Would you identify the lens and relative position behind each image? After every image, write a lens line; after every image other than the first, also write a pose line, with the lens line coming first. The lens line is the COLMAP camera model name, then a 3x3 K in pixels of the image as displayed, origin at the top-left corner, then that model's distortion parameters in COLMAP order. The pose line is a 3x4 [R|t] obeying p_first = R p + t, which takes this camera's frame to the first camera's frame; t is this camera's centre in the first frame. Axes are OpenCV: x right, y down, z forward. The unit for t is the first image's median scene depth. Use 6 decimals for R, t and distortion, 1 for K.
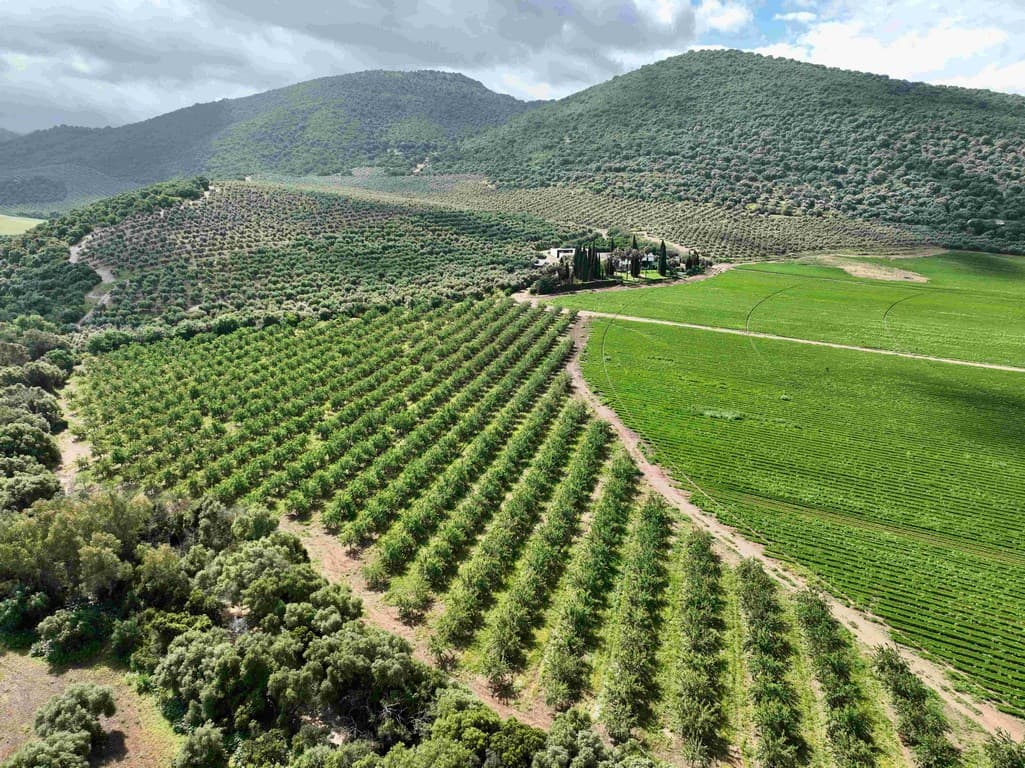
lens RADIAL K [[719.5, 0, 514.4], [0, 719.5, 380.5], [0, 0, 1]] dist [0.009895, 0.012128]
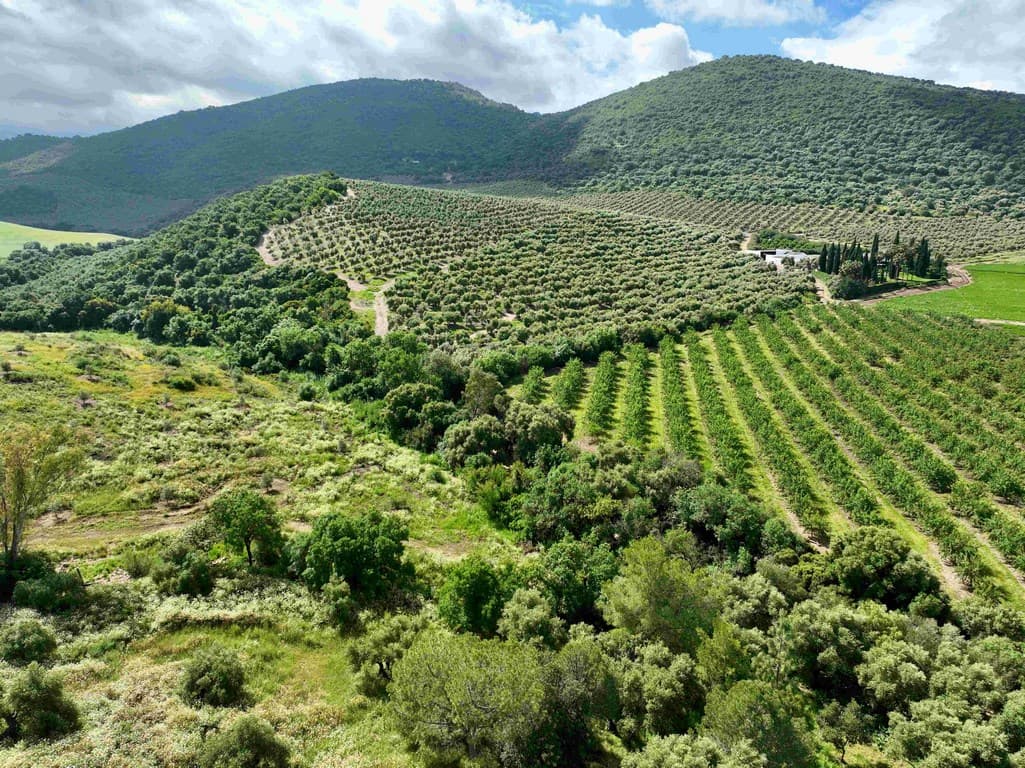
lens RADIAL K [[719.5, 0, 513.6], [0, 719.5, 381.9], [0, 0, 1]] dist [0.009895, 0.012128]
pose [[0.996588, -0.023661, 0.079077, -0.164941], [0.025508, 0.999423, -0.022435, -0.007051], [-0.078501, 0.024376, 0.996616, 0.088357]]
